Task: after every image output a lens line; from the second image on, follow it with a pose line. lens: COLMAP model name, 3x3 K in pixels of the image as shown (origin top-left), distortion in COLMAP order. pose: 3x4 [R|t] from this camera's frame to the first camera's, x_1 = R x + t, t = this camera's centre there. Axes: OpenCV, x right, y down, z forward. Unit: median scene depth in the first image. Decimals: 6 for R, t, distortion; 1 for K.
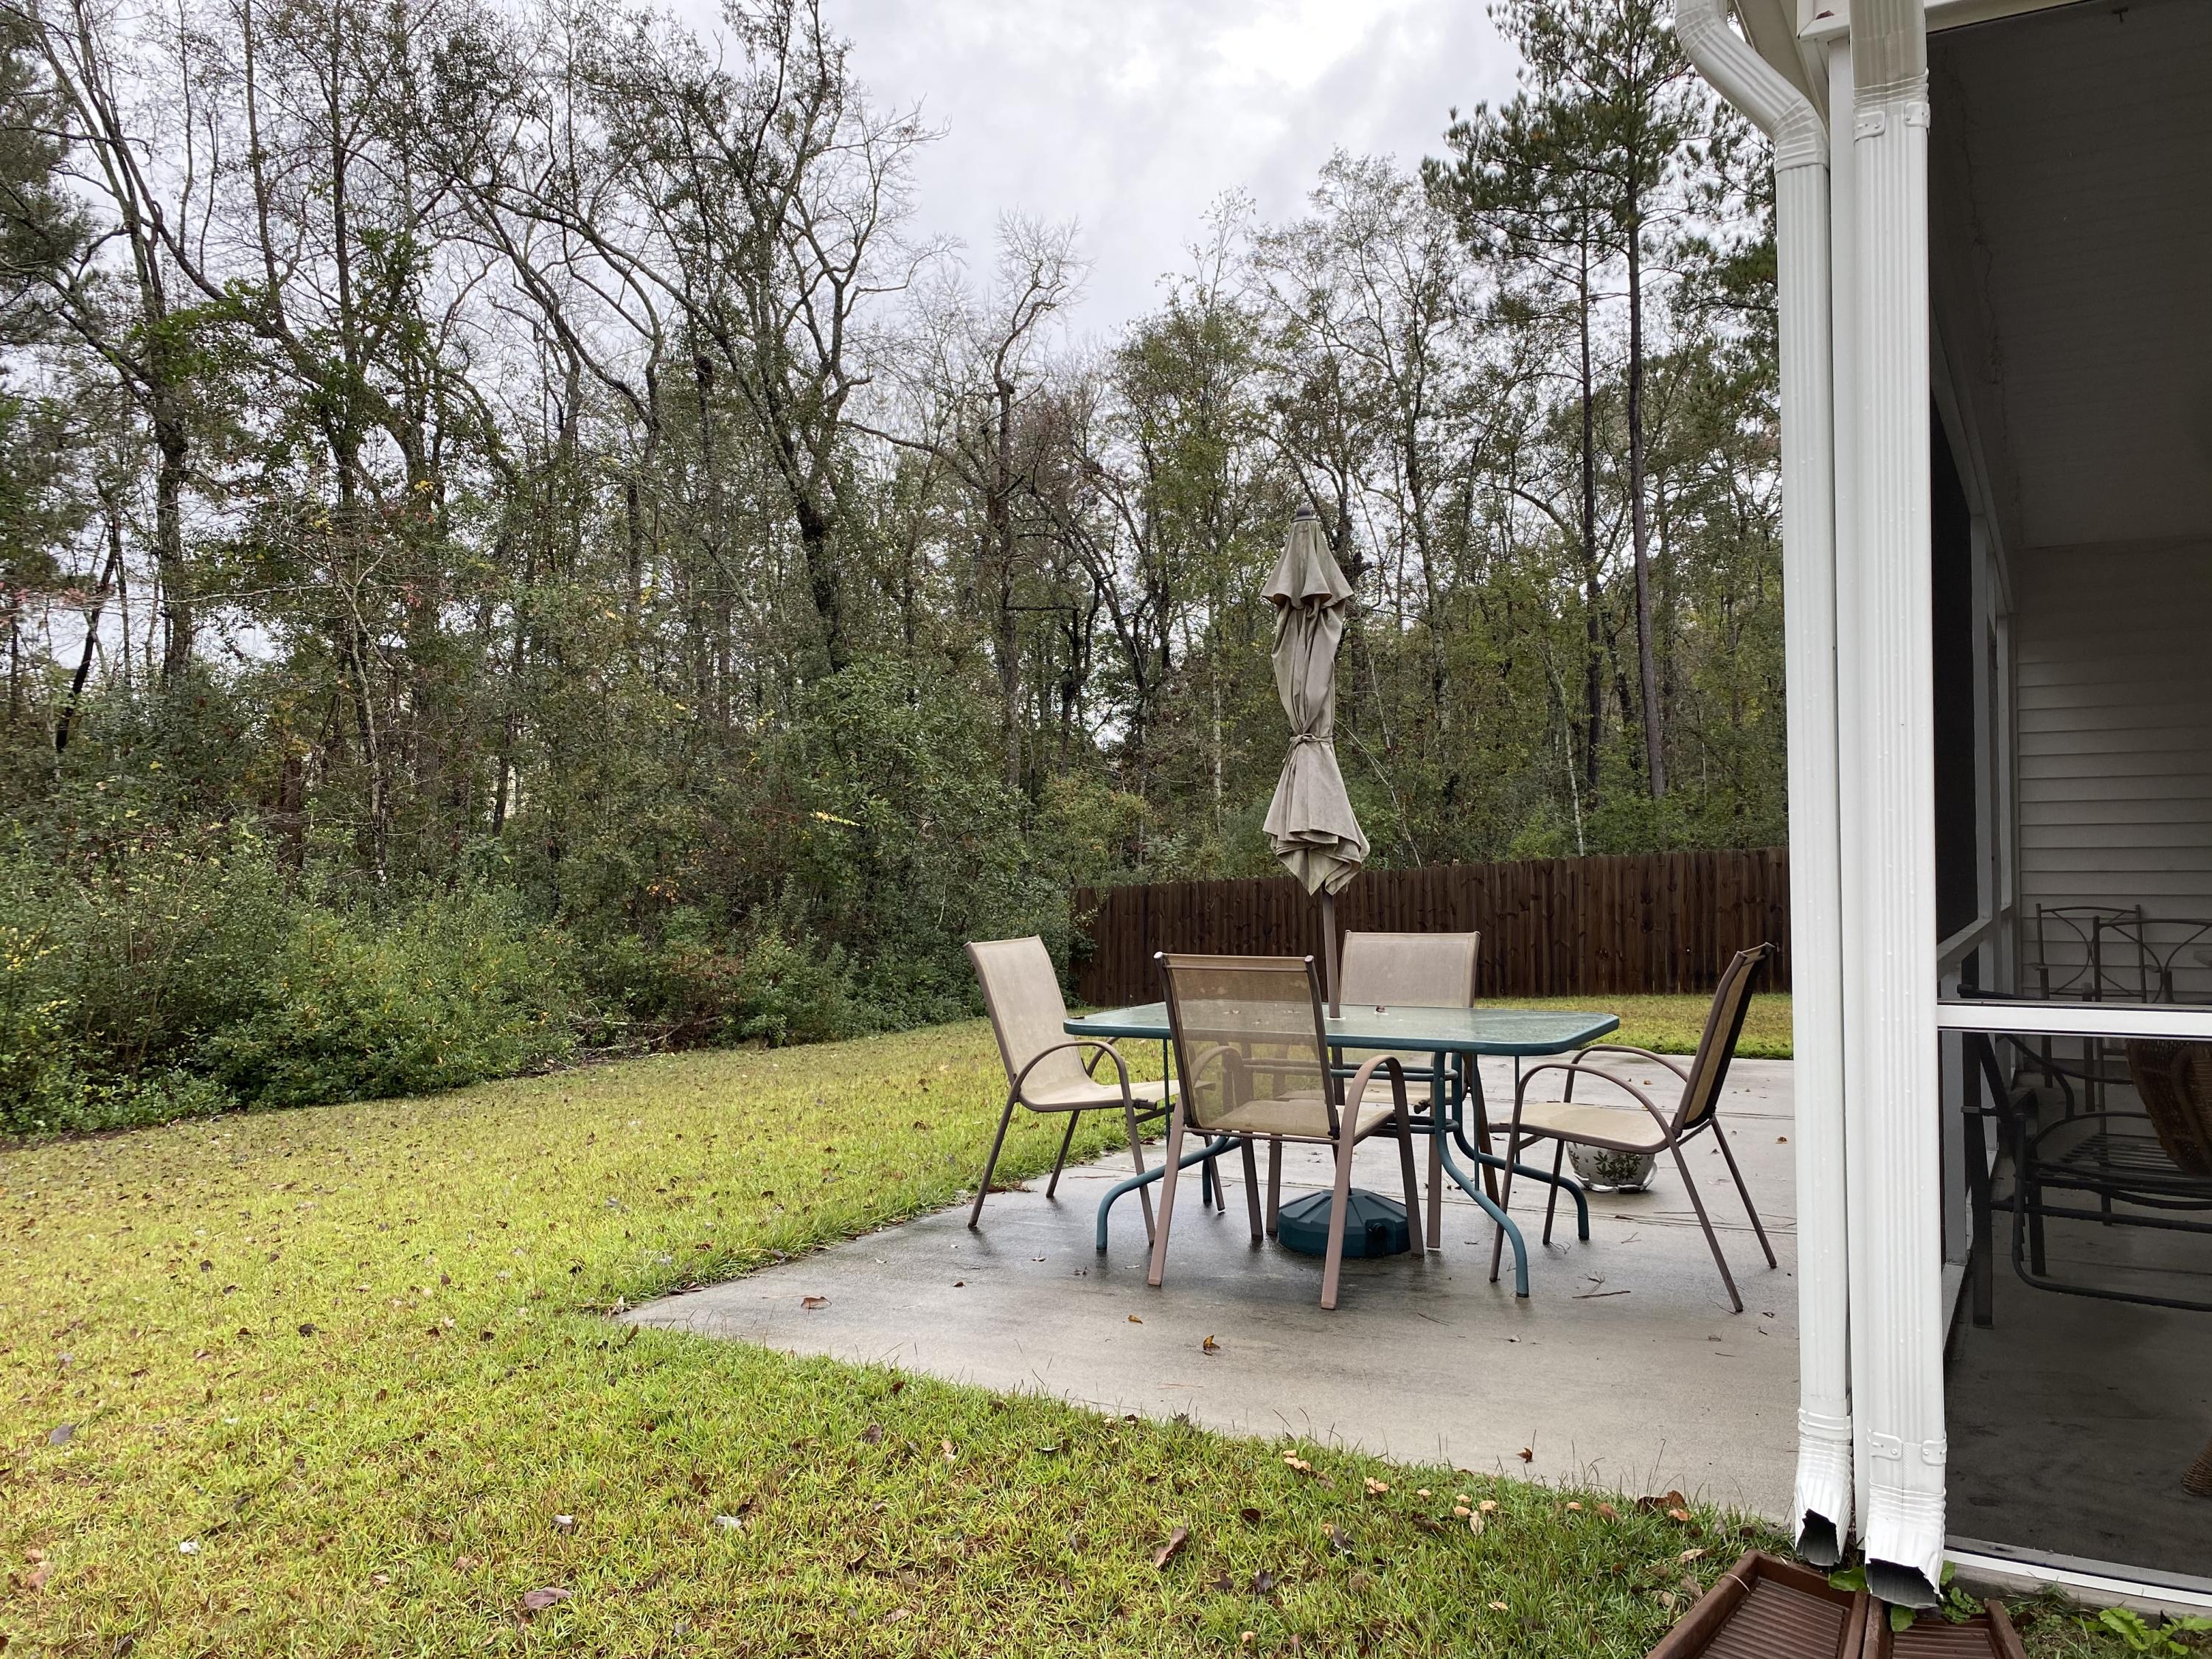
lens RADIAL K [[1683.2, 0, 1106.0], [0, 1683.2, 829.5], [0, 0, 1]] dist [0.092595, -0.137911]
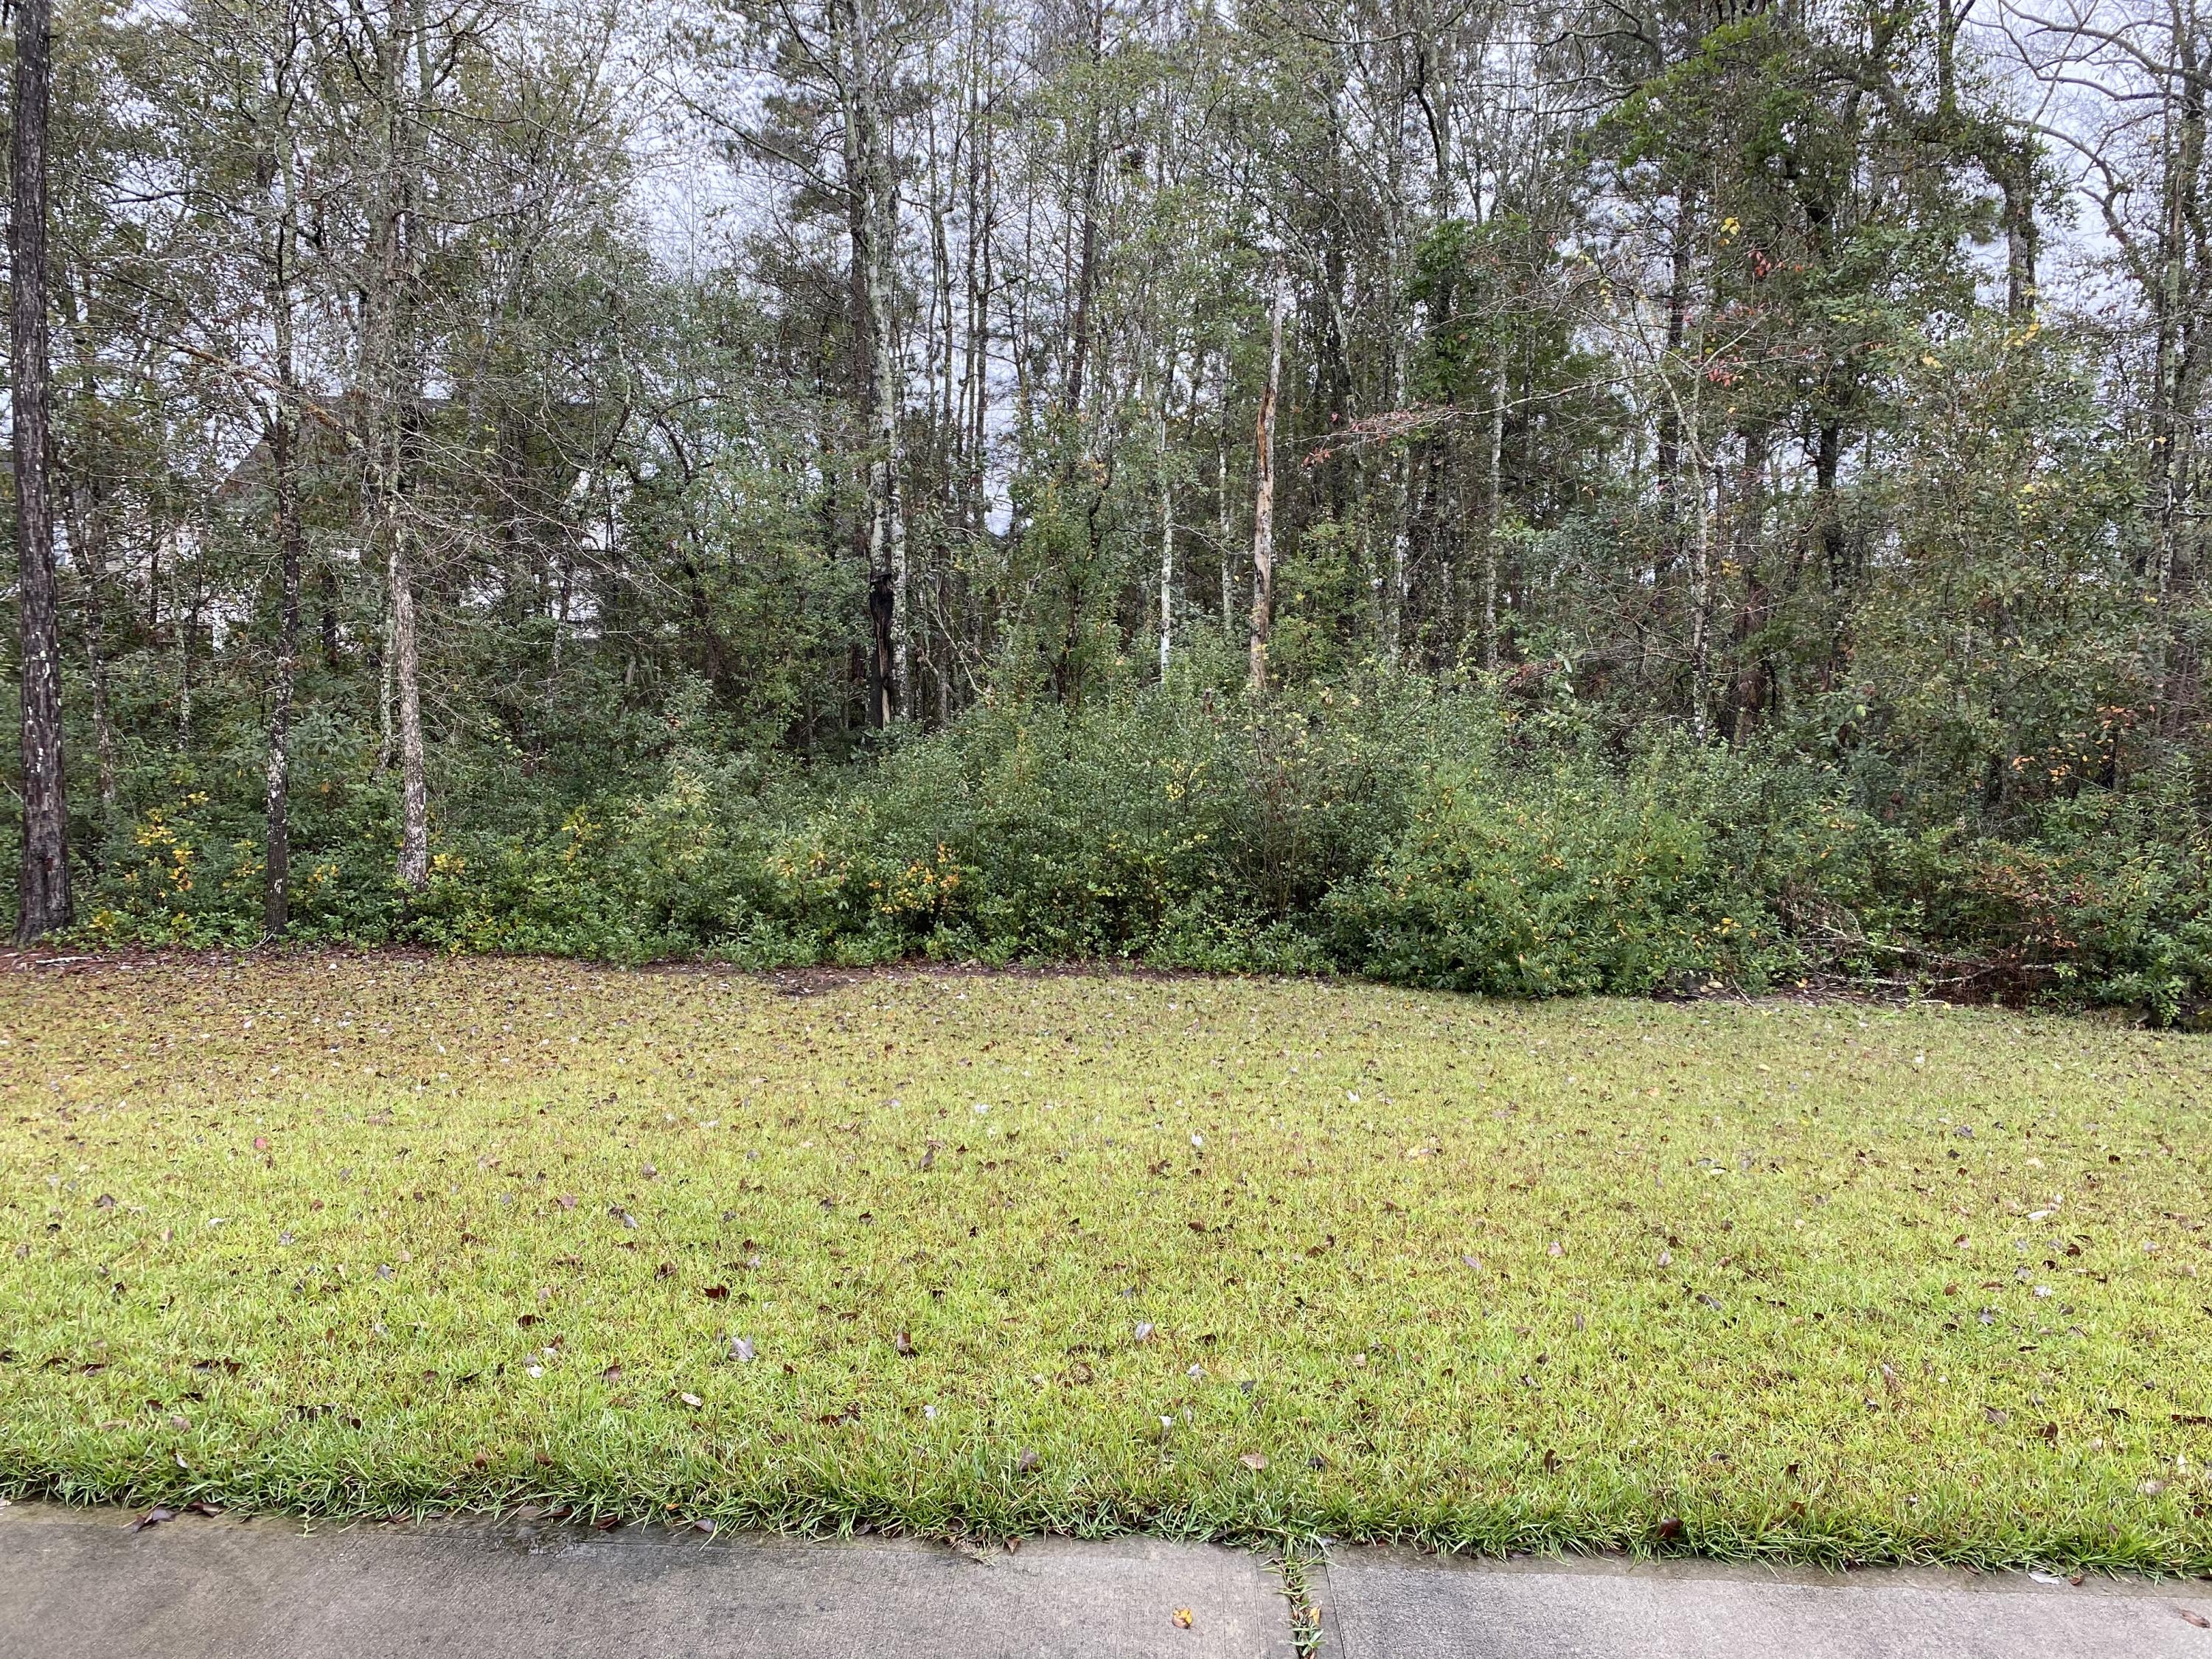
lens RADIAL K [[1683.2, 0, 1106.0], [0, 1683.2, 829.5], [0, 0, 1]] dist [0.092595, -0.137911]
pose [[0.488450, 0.104656, -0.866293, 0.198760], [-0.018165, 0.993786, 0.109816, -0.009167], [0.872403, -0.037903, 0.487316, 0.446355]]
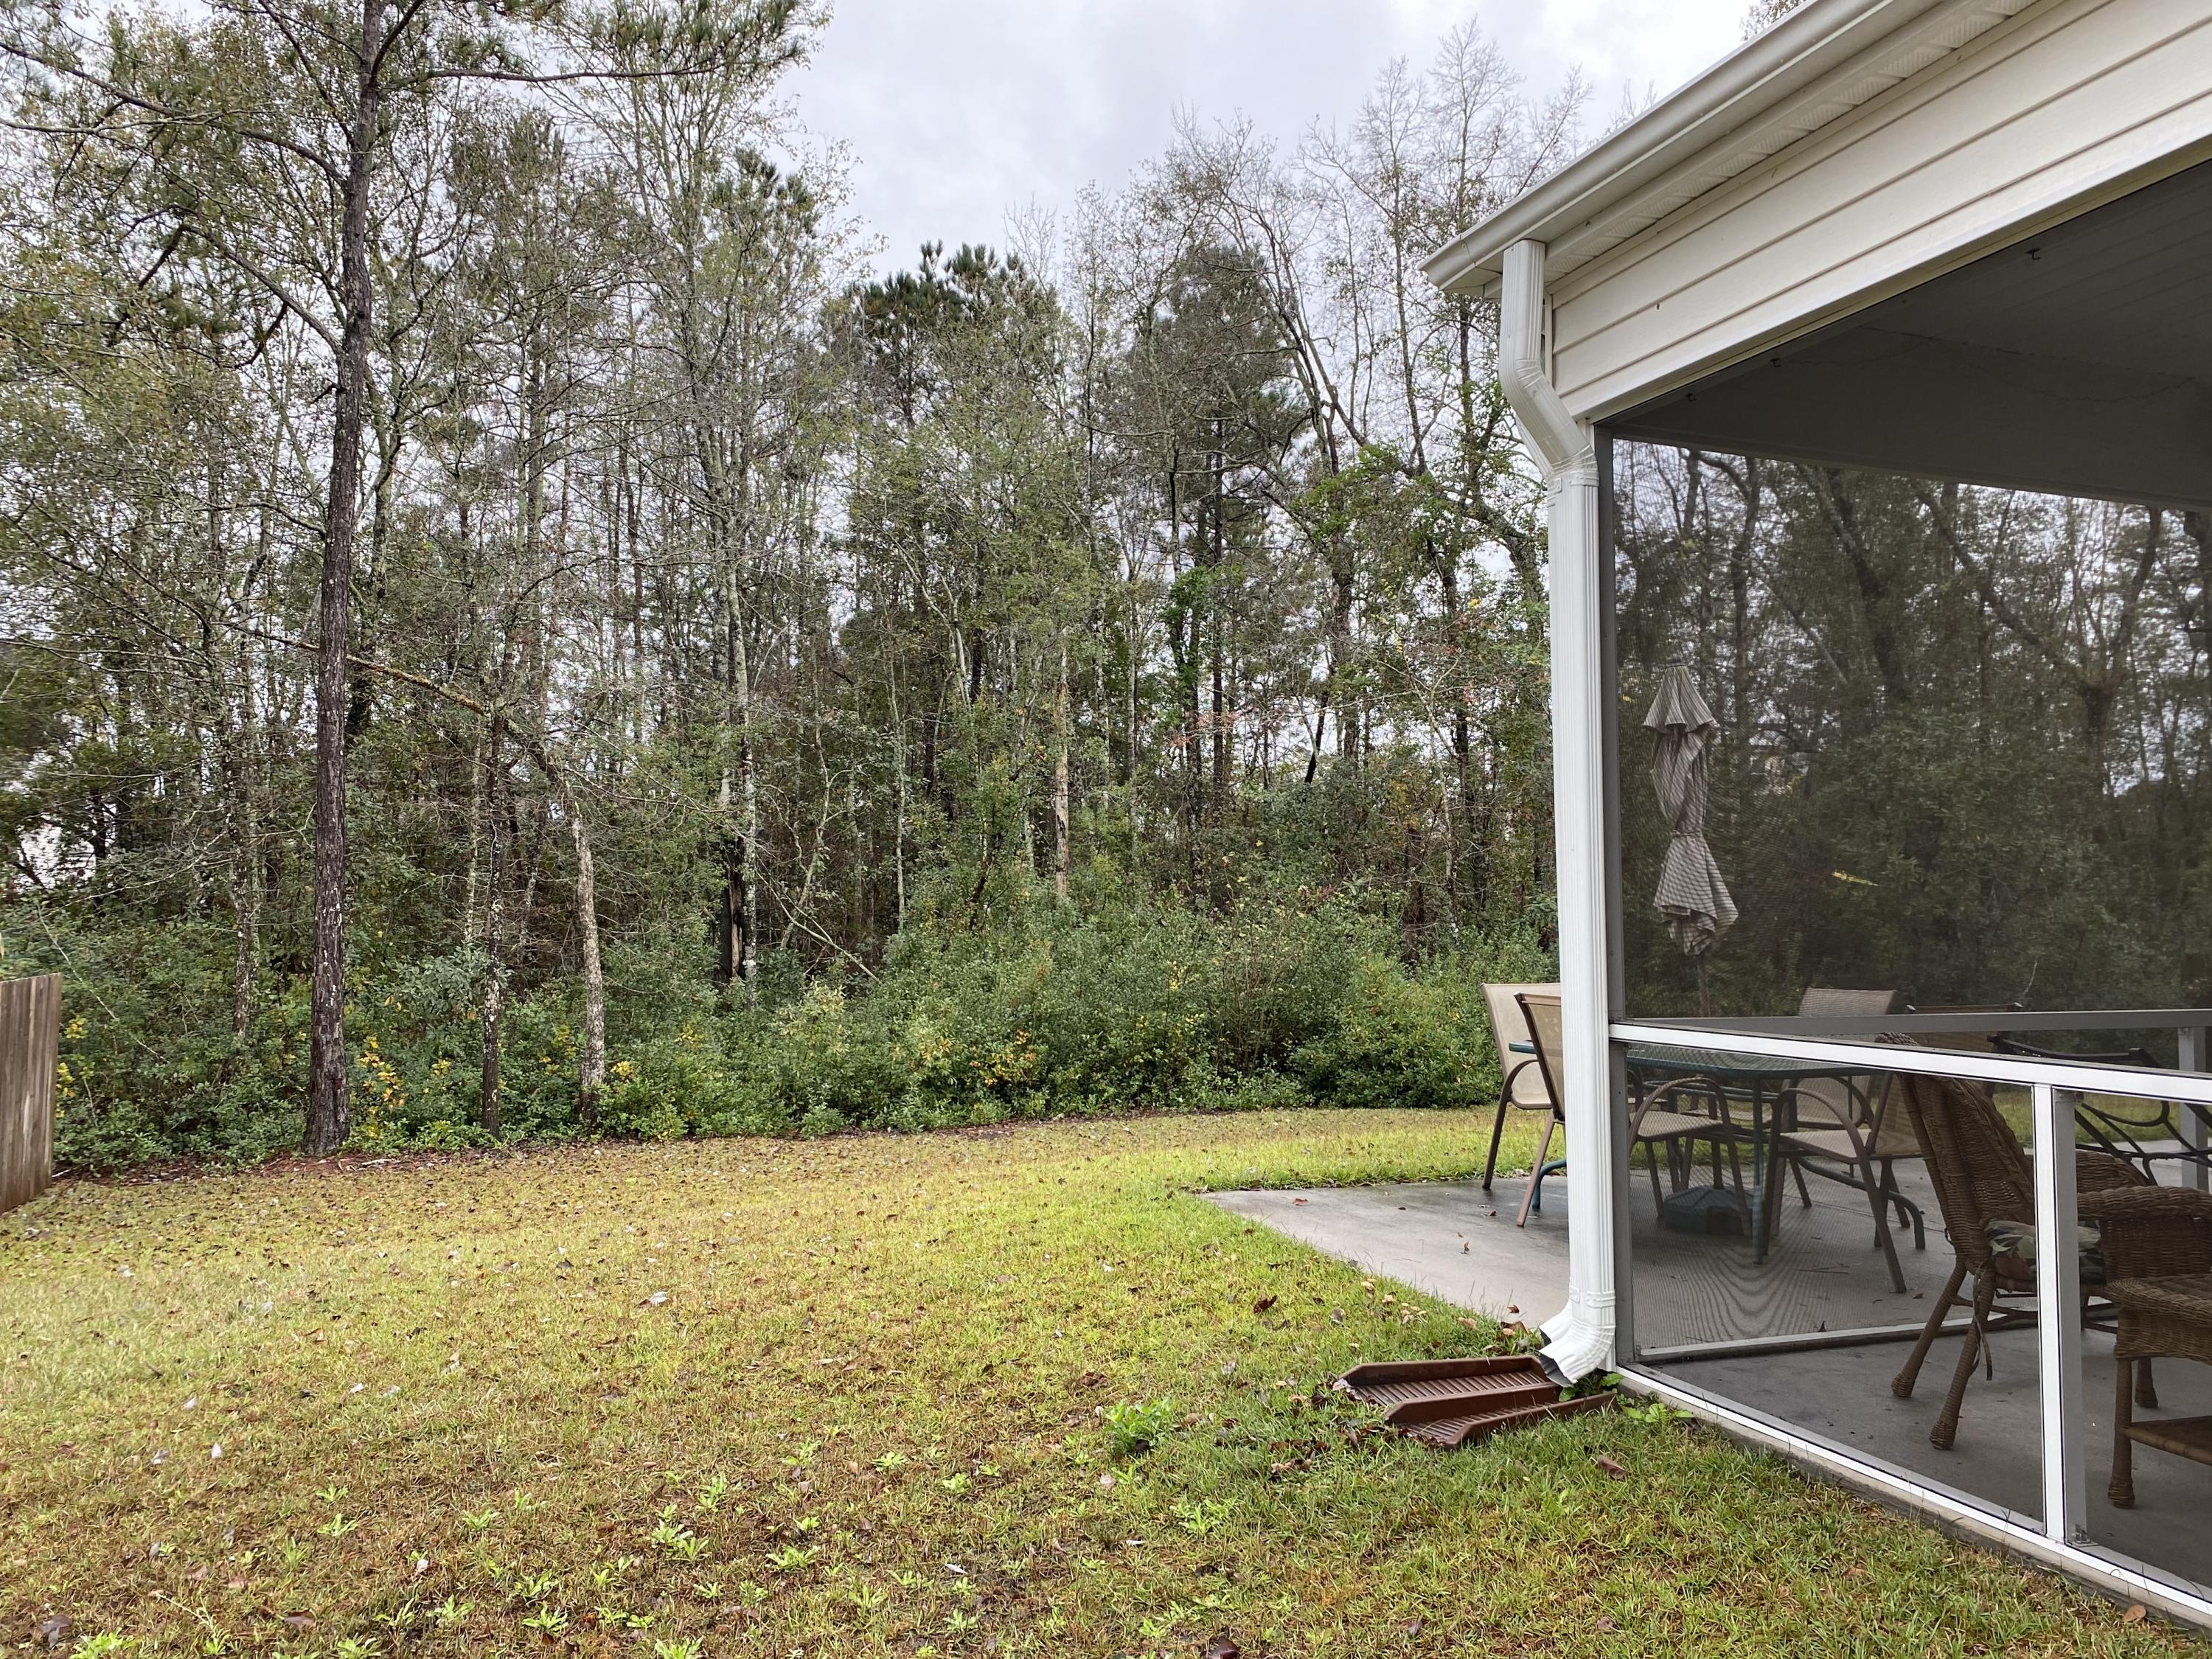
lens RADIAL K [[1683.2, 0, 1106.0], [0, 1683.2, 829.5], [0, 0, 1]] dist [0.092595, -0.137911]
pose [[0.765432, -0.022026, -0.643140, 0.198906], [0.001507, 0.999473, -0.032436, -0.004838], [0.643515, 0.023858, 0.765062, -0.091653]]
